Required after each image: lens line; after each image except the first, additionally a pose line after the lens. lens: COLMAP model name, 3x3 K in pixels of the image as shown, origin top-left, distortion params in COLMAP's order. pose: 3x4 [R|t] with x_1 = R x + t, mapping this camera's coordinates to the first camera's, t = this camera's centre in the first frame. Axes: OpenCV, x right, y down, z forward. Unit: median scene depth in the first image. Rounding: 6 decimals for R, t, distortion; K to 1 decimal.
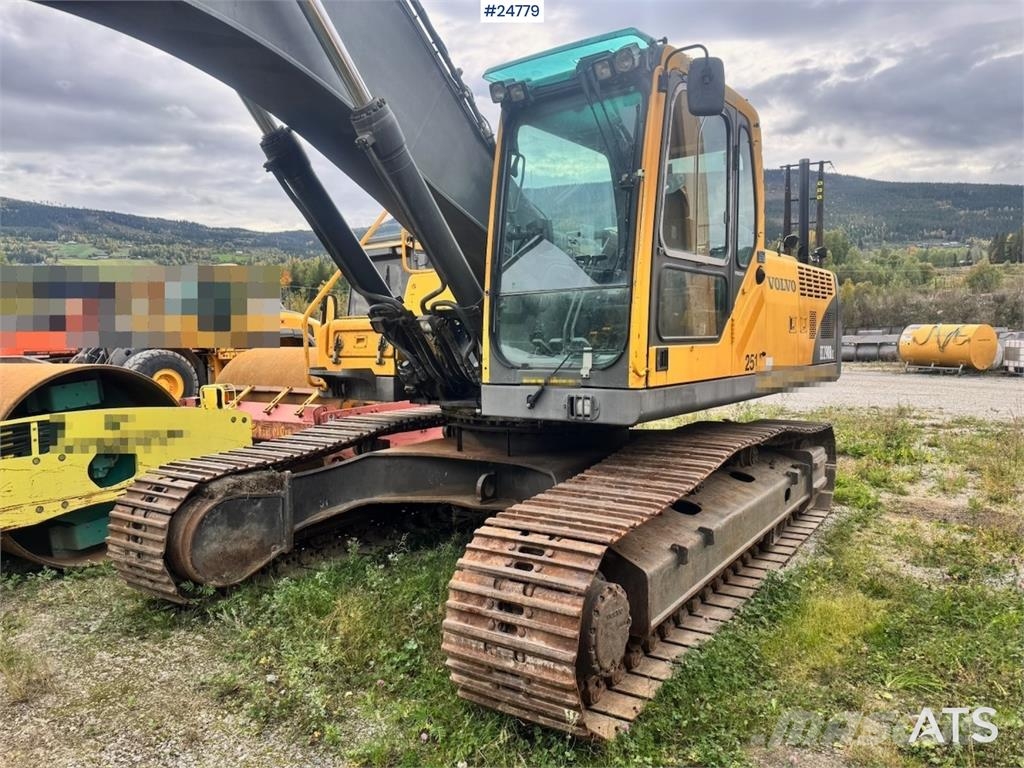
lens RADIAL K [[719.0, 0, 511.0], [0, 719.0, 374.2], [0, 0, 1]] dist [0.066249, -0.081676]
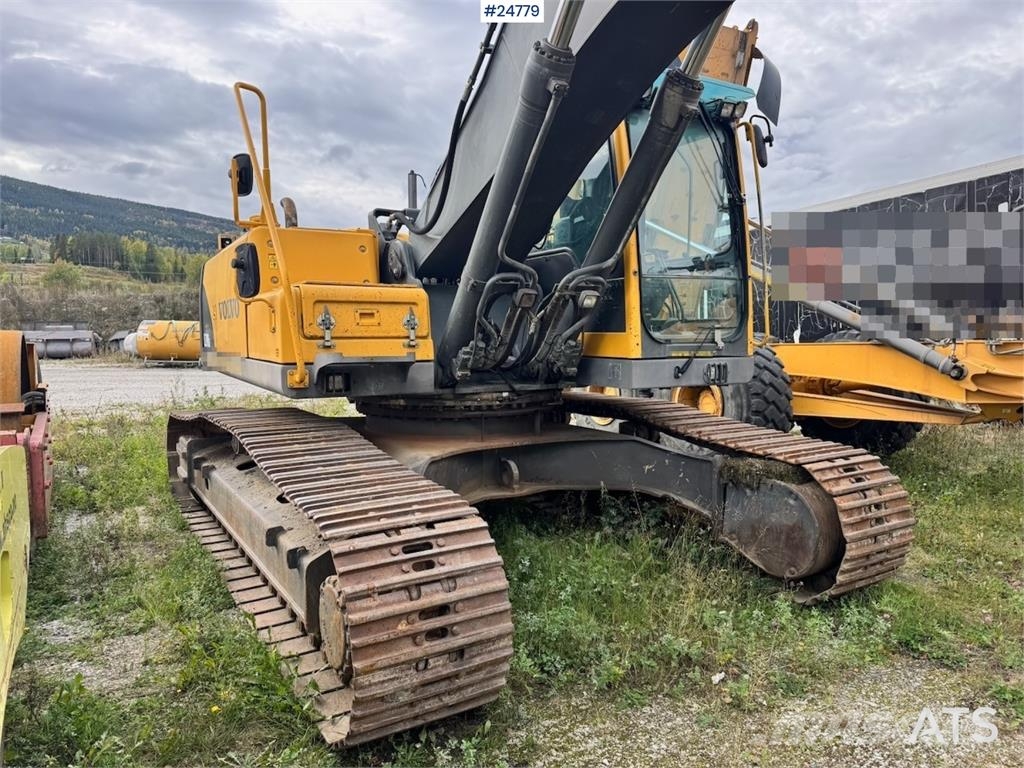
lens RADIAL K [[719.0, 0, 514.4], [0, 719.0, 387.2], [0, 0, 1]] dist [0.066249, -0.081676]
pose [[0.408323, -0.059738, 0.910881, -0.798371], [0.042128, 0.998026, 0.046569, -0.001939], [-0.911865, 0.019359, 0.410034, 0.541249]]
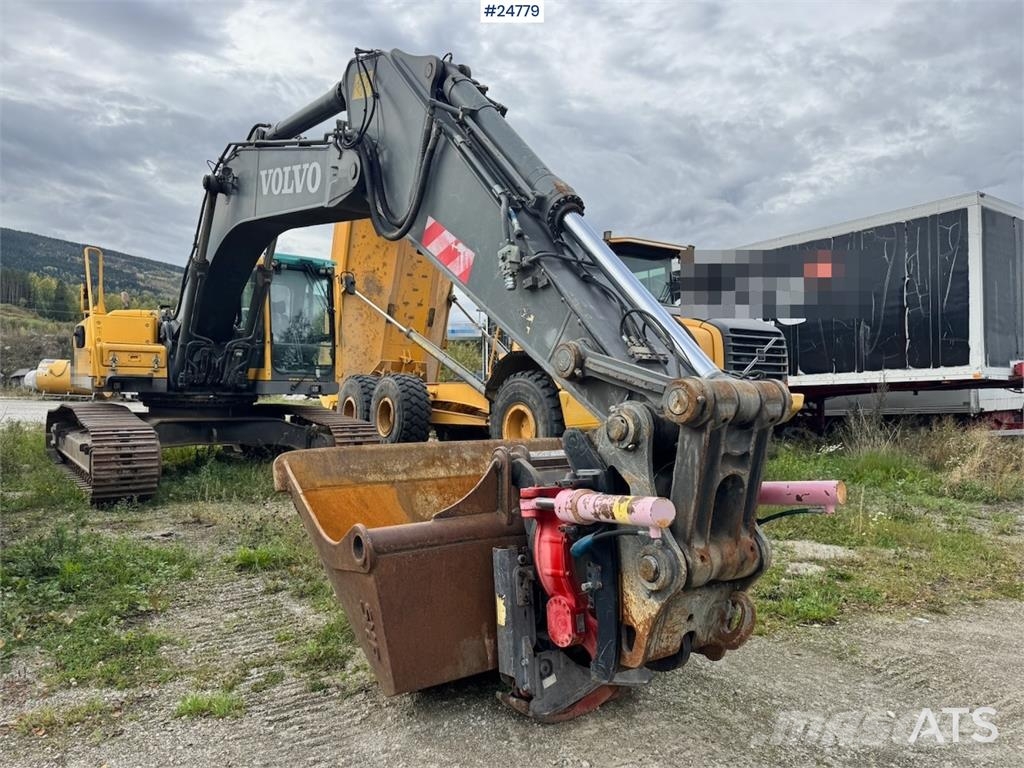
lens RADIAL K [[719.0, 0, 512.9], [0, 719.0, 389.4], [0, 0, 1]] dist [0.066249, -0.081676]
pose [[0.316902, 0.010647, 0.948399, -1.503047], [0.019271, 0.999658, -0.017661, 0.073825], [-0.948263, 0.023874, 0.316588, -0.376380]]
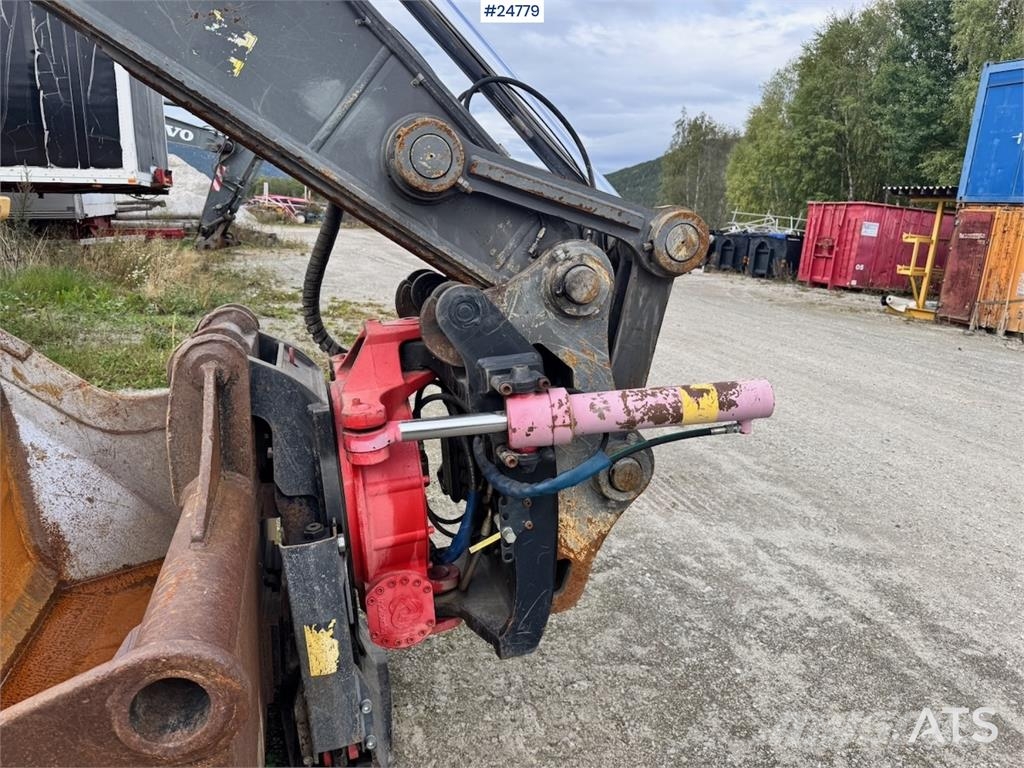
lens RADIAL K [[719.0, 0, 511.5], [0, 719.0, 377.2], [0, 0, 1]] dist [0.066249, -0.081676]
pose [[-0.796579, -0.158219, 0.583463, -1.173622], [-0.022557, 0.972251, 0.232851, 0.059674], [-0.604114, 0.172323, -0.778043, -0.013867]]
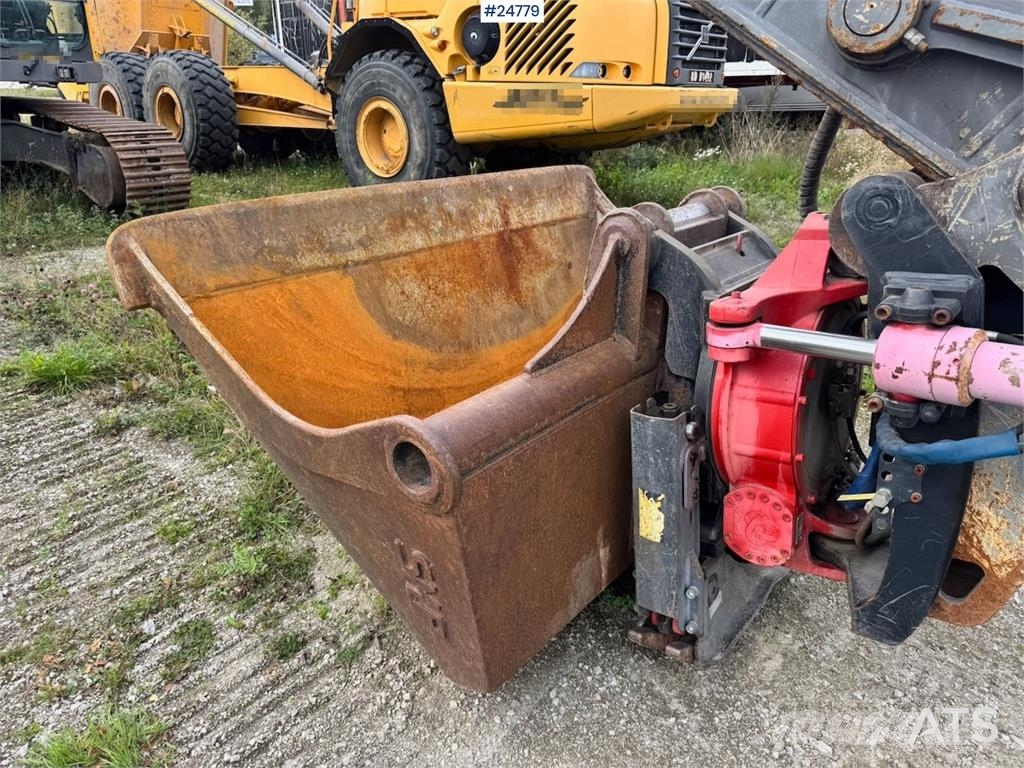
lens RADIAL K [[719.0, 0, 518.7], [0, 719.0, 385.4], [0, 0, 1]] dist [0.066249, -0.081676]
pose [[0.035257, -0.376520, 0.925737, -1.230653], [0.011831, 0.926405, 0.376342, 0.065381], [-0.999308, -0.002317, 0.037116, -0.133225]]
